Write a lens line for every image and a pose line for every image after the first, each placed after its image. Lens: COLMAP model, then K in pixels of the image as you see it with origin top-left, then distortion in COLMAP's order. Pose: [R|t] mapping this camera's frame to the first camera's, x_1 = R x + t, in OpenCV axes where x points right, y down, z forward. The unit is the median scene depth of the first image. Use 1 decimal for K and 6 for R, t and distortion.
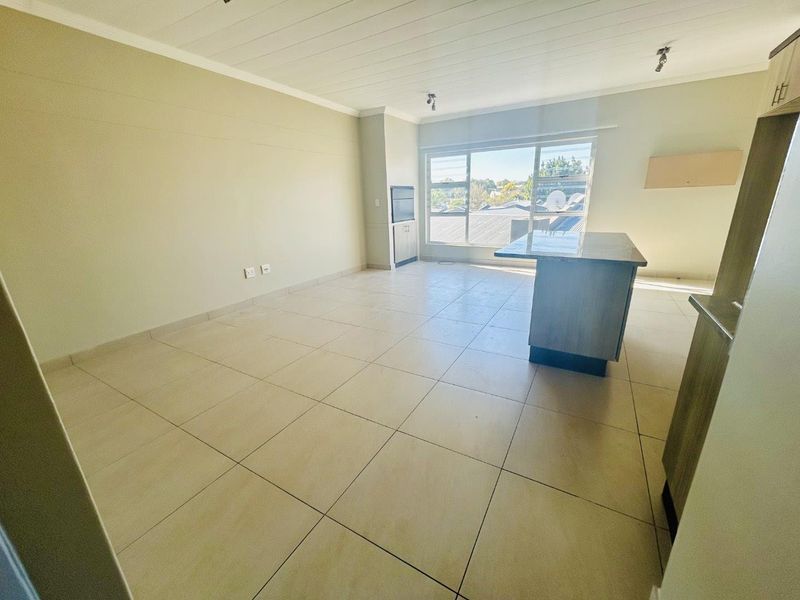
lens RADIAL K [[321.0, 0, 400.0], [0, 321.0, 300.0], [0, 0, 1]] dist [-0.001868, 0.000066]
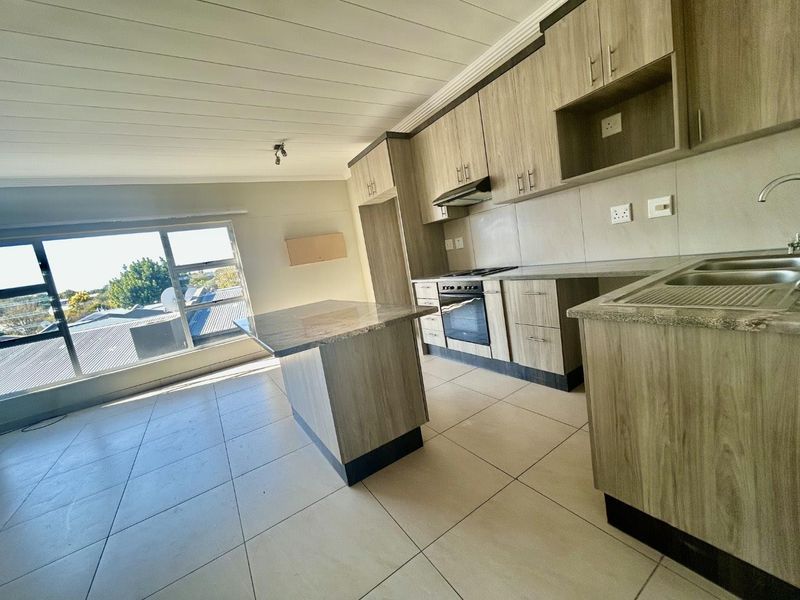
lens RADIAL K [[321.0, 0, 400.0], [0, 321.0, 300.0], [0, 0, 1]] dist [-0.001868, 0.000066]
pose [[0.451441, -0.168704, 0.876208, -0.040419], [0.406884, 0.912852, -0.033876, -0.053427], [-0.794133, 0.371807, 0.480742, 0.218112]]
